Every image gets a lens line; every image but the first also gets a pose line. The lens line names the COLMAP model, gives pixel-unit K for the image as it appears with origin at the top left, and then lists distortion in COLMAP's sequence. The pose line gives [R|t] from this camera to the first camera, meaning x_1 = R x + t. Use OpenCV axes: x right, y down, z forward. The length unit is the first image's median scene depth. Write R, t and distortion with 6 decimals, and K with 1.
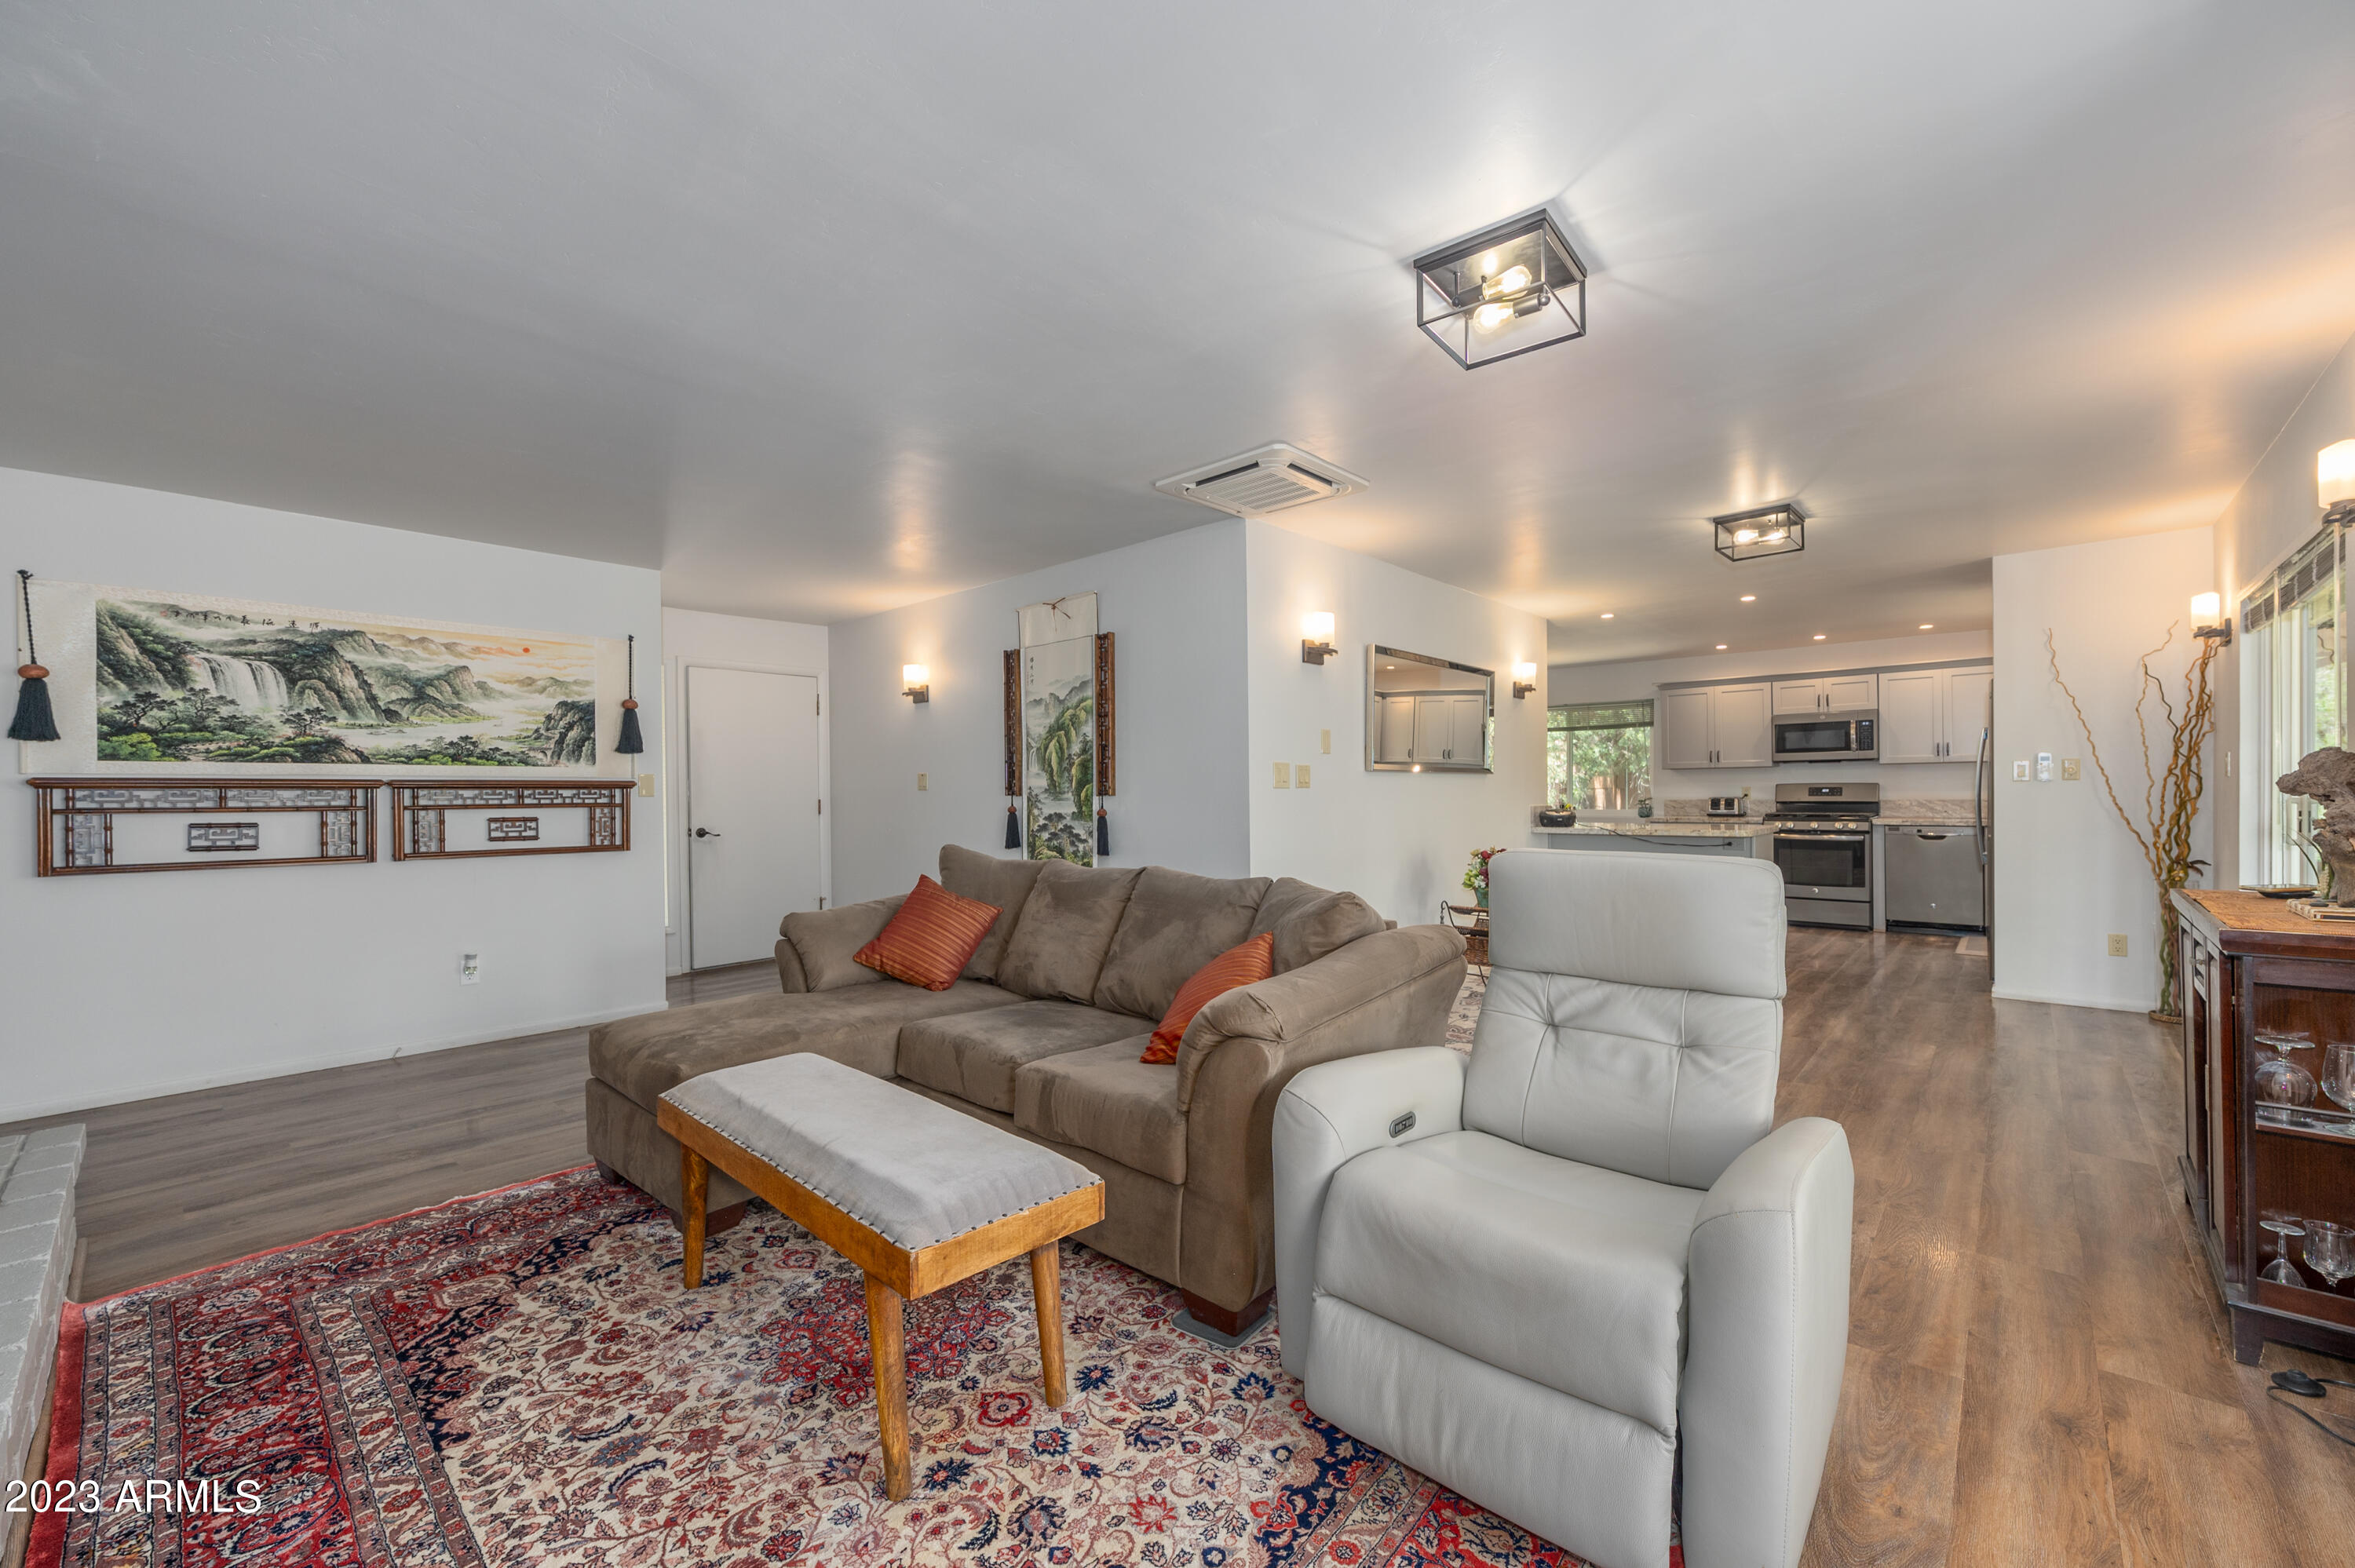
lens RADIAL K [[932.6, 0, 1163.7], [0, 932.6, 791.7], [0, 0, 1]] dist [-0.004354, 0.000402]
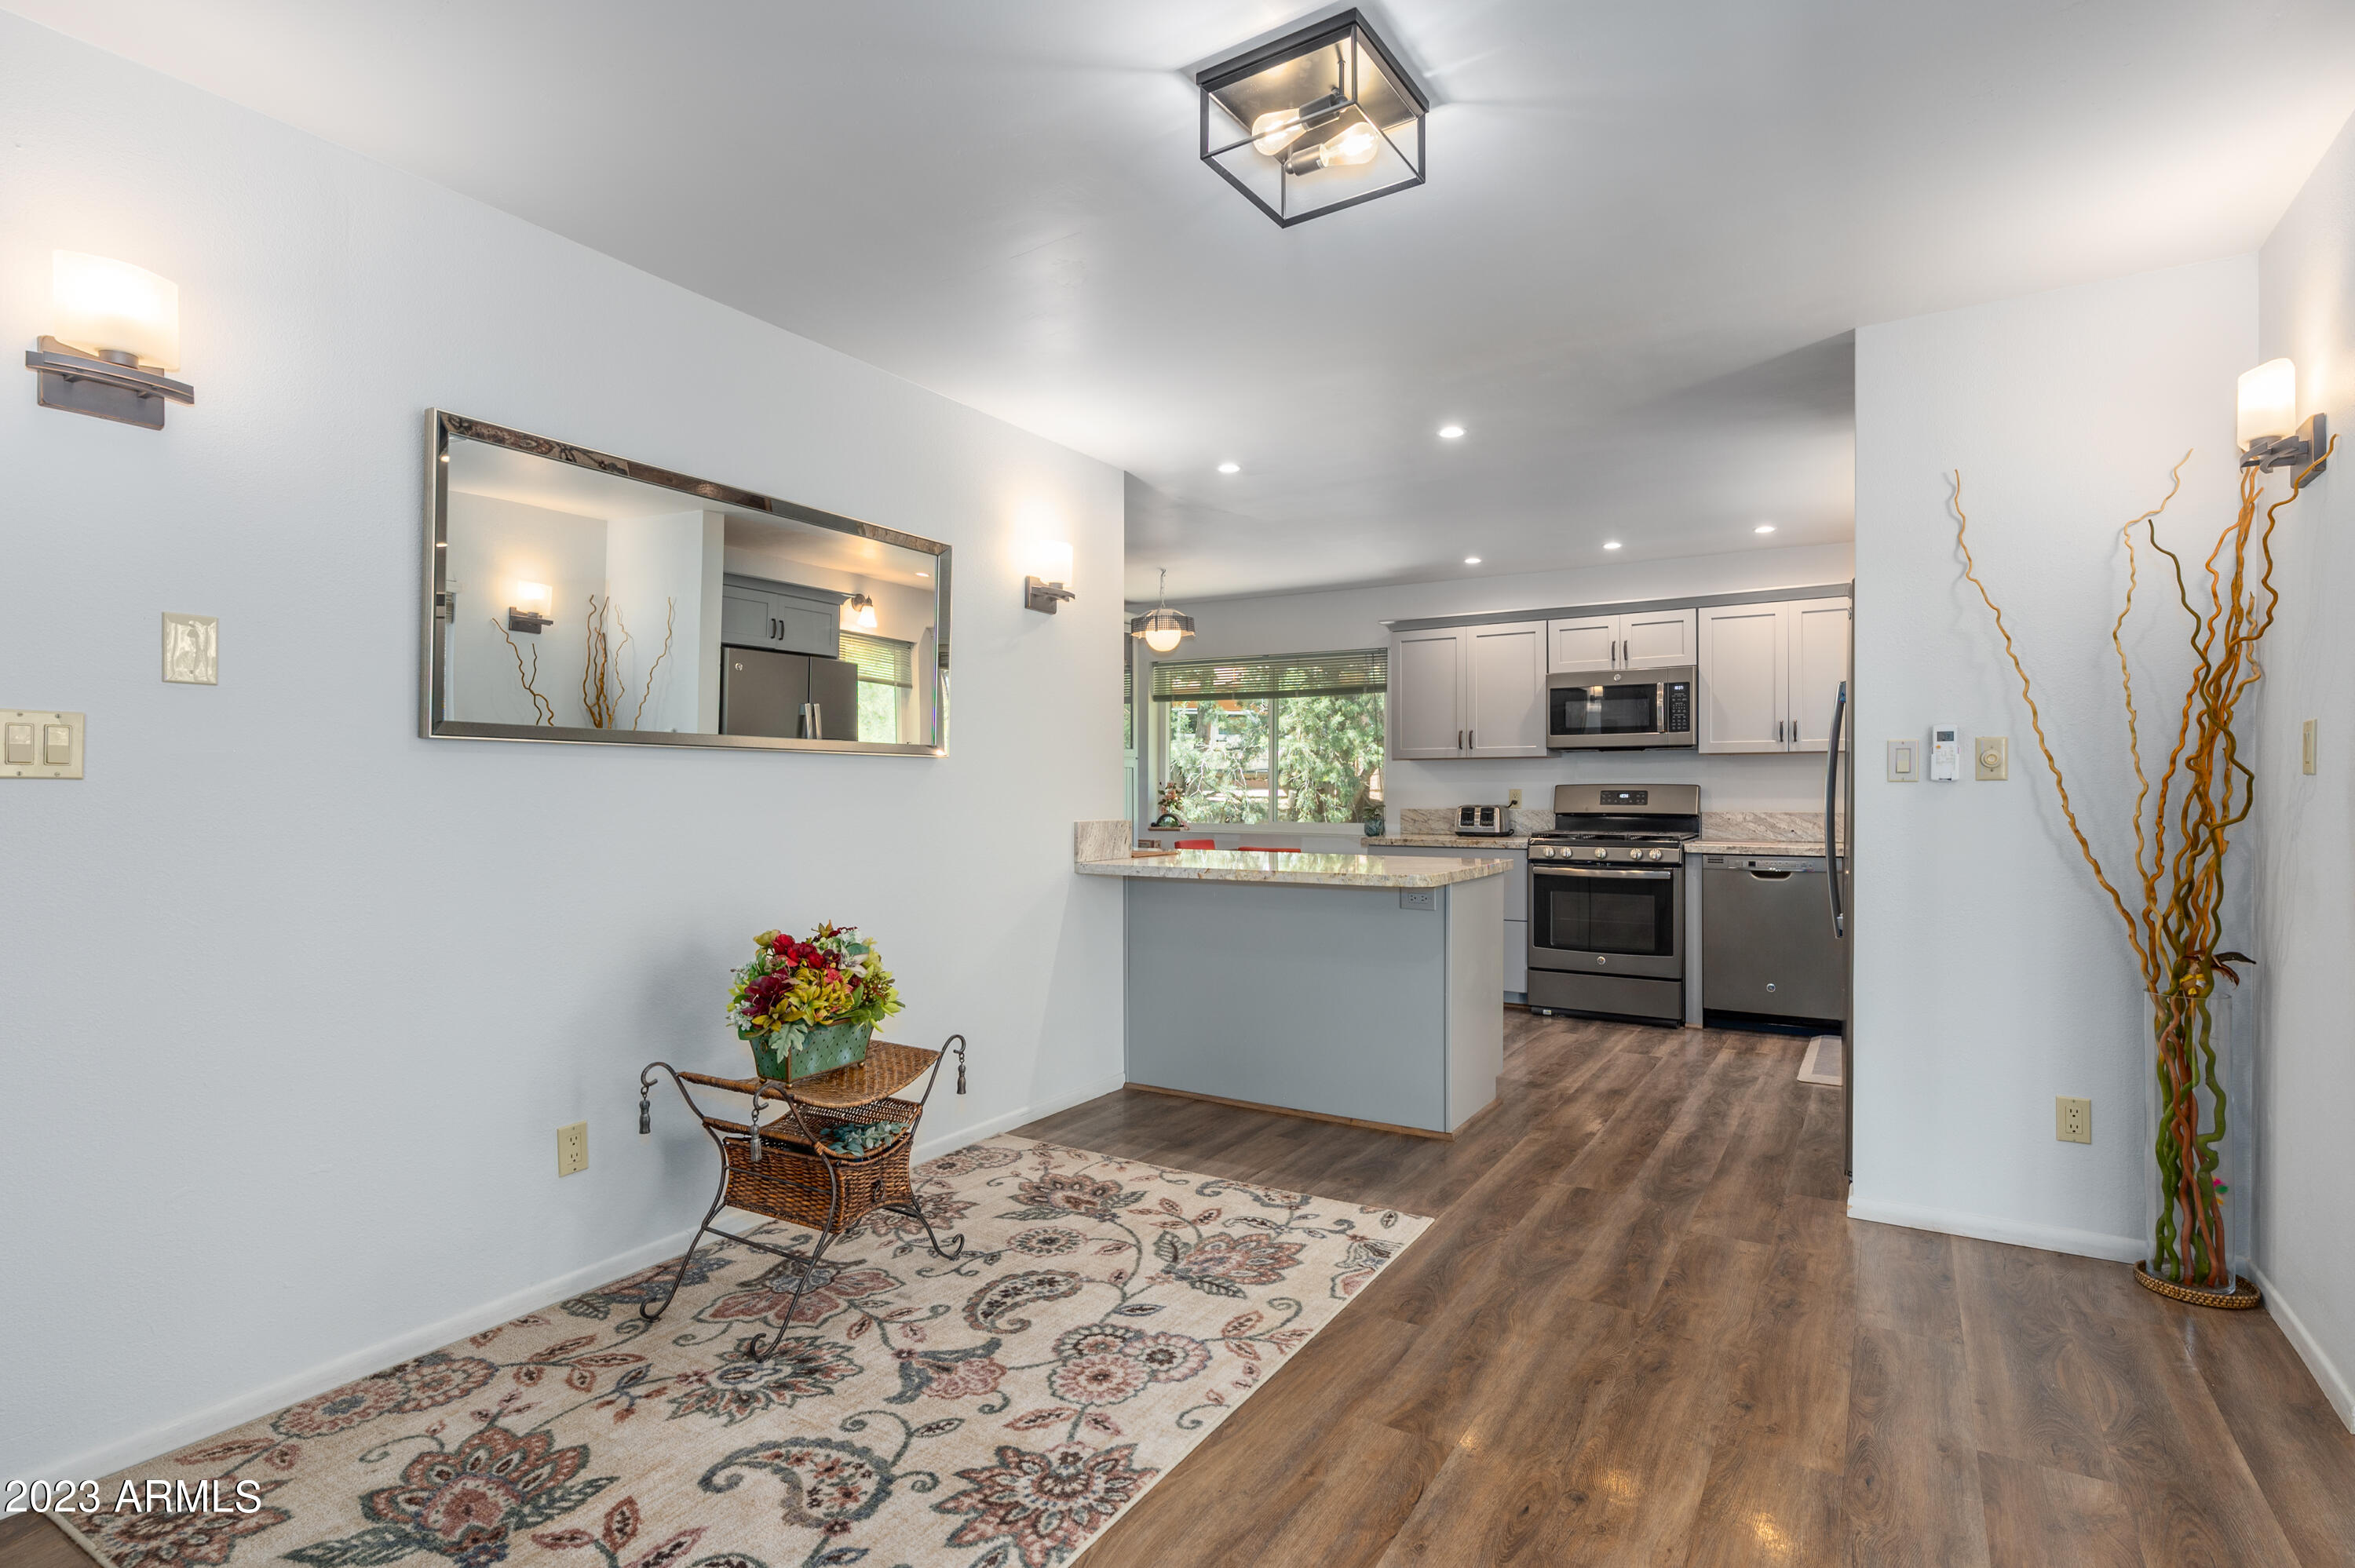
lens RADIAL K [[1185.7, 0, 1182.1], [0, 1185.7, 793.1], [0, 0, 1]] dist [0.023691, -0.001059]
pose [[0.978562, 0.007205, 0.205827, 0.272516], [-0.007624, 0.999970, 0.001239, -0.001932], [-0.205812, -0.002782, 0.978588, 0.297394]]
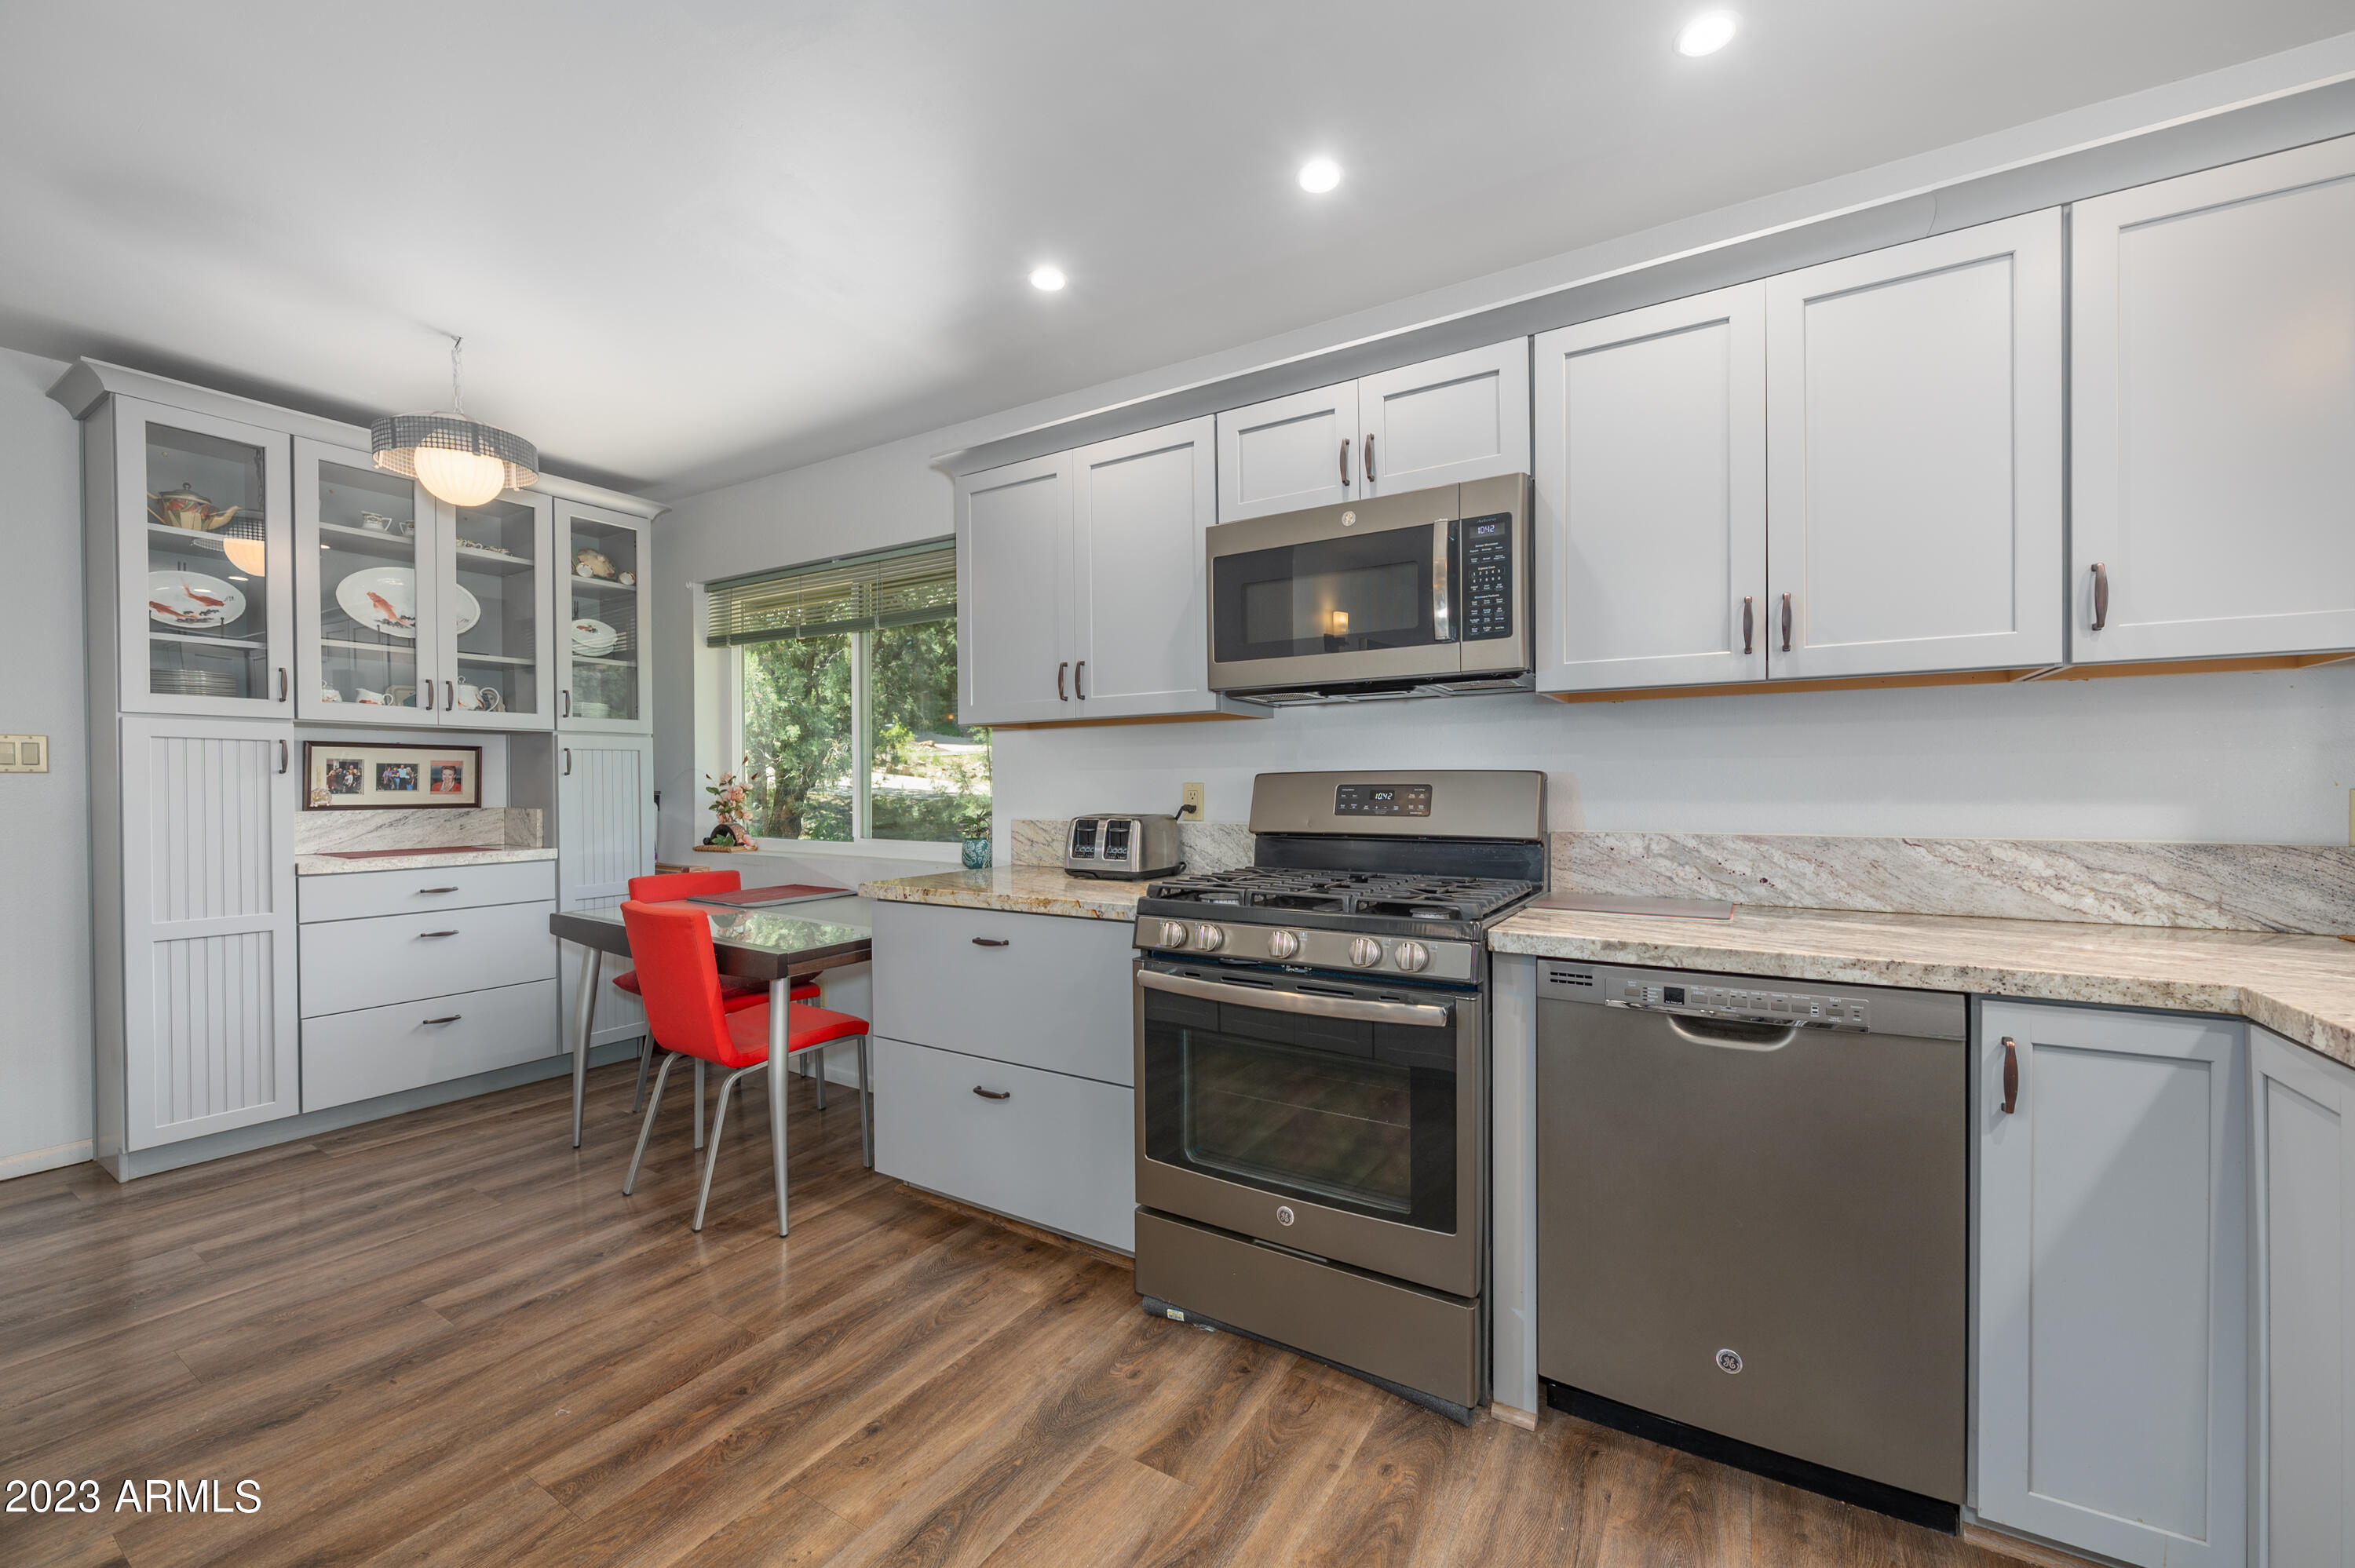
lens RADIAL K [[932.6, 0, 1186.0], [0, 932.6, 787.2], [0, 0, 1]] dist [-0.004354, 0.000402]
pose [[0.980564, 0.007422, 0.196060, 0.632949], [-0.006827, 0.999970, -0.003709, -0.002662], [-0.196081, 0.002298, 0.980585, 0.778243]]
